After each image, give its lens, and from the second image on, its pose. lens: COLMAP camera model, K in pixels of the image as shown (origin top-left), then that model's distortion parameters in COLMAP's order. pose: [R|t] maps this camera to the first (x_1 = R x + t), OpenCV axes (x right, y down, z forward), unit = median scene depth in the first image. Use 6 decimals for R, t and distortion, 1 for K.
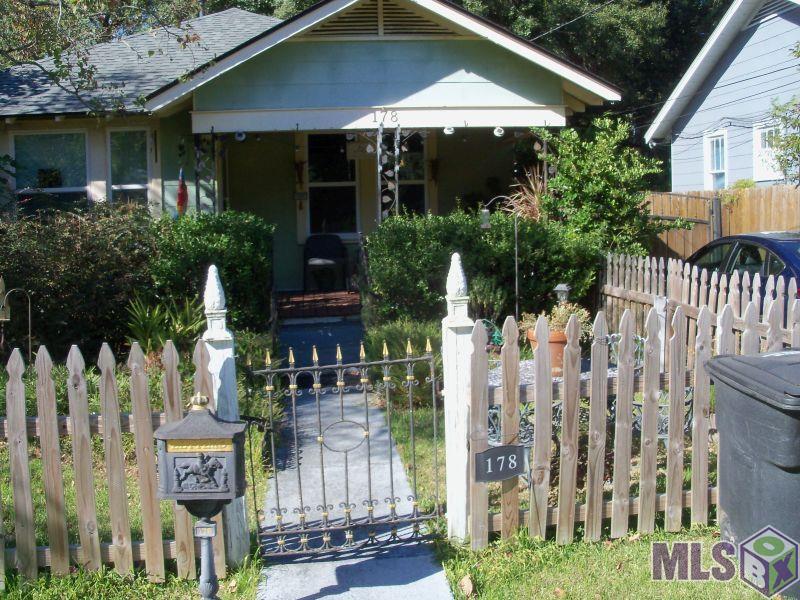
lens RADIAL K [[818.1, 0, 400.0], [0, 818.1, 300.0], [0, 0, 1]] dist [-0.328385, 0.000376]
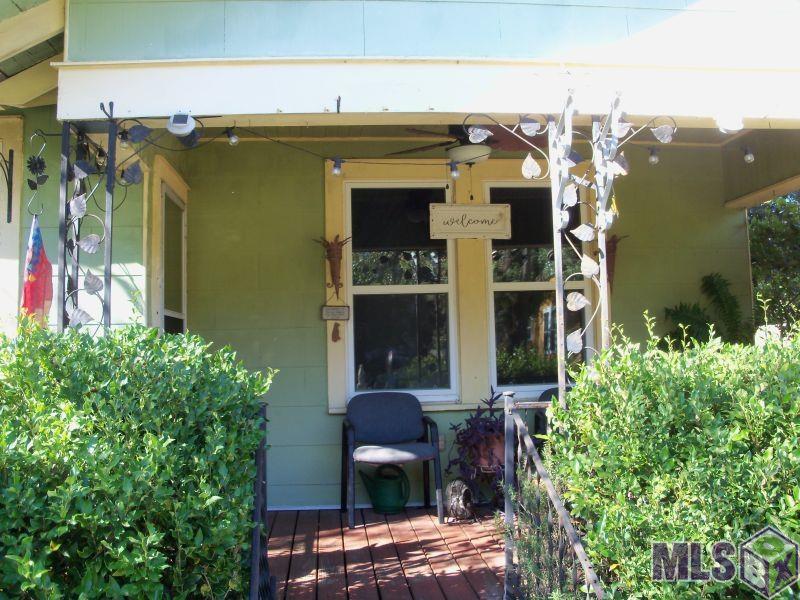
lens RADIAL K [[821.9, 0, 400.0], [0, 821.9, 300.0], [0, 0, 1]] dist [-0.143992, -0.001787]
pose [[0.999706, -0.004959, -0.023715, -0.078869], [0.000594, 0.983551, -0.180628, -0.050853], [0.024220, 0.180561, 0.983265, 0.559873]]
